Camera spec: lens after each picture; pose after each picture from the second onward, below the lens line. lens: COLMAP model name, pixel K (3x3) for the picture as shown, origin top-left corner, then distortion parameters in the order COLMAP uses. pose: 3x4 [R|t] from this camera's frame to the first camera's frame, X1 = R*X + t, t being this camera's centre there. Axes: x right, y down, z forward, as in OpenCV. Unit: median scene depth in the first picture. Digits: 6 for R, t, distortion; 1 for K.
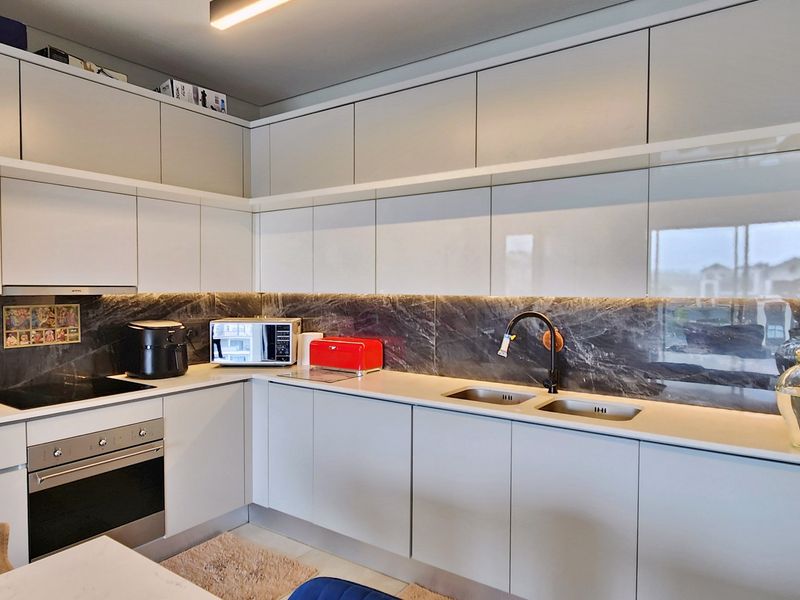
lens RADIAL K [[539.2, 0, 379.3], [0, 539.2, 301.8], [0, 0, 1]] dist [-0.003892, -0.000100]
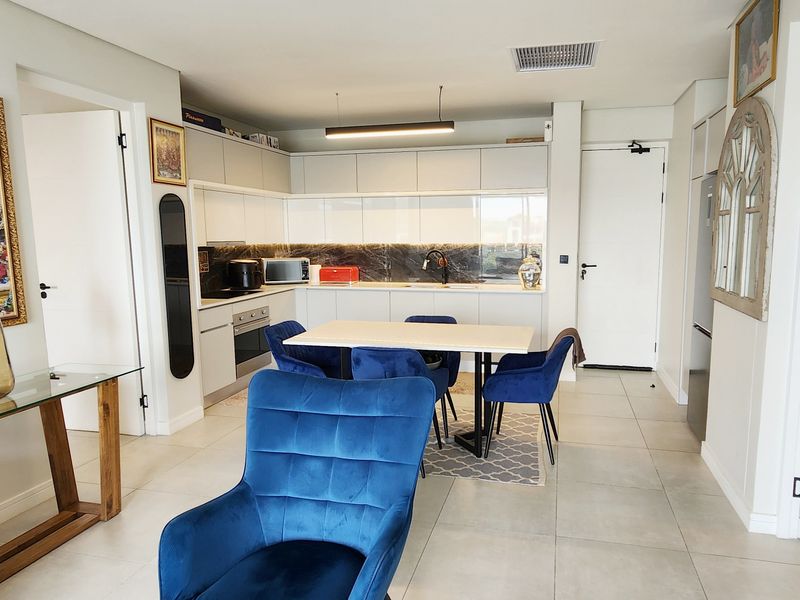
lens RADIAL K [[552.0, 0, 425.9], [0, 552.0, 300.2], [0, 0, 1]] dist [-0.001327, -0.000907]
pose [[0.925296, -0.053555, 0.375444, -0.558443], [0.018684, 0.995214, 0.095915, 0.003940], [-0.378784, -0.081735, 0.921869, -1.017222]]
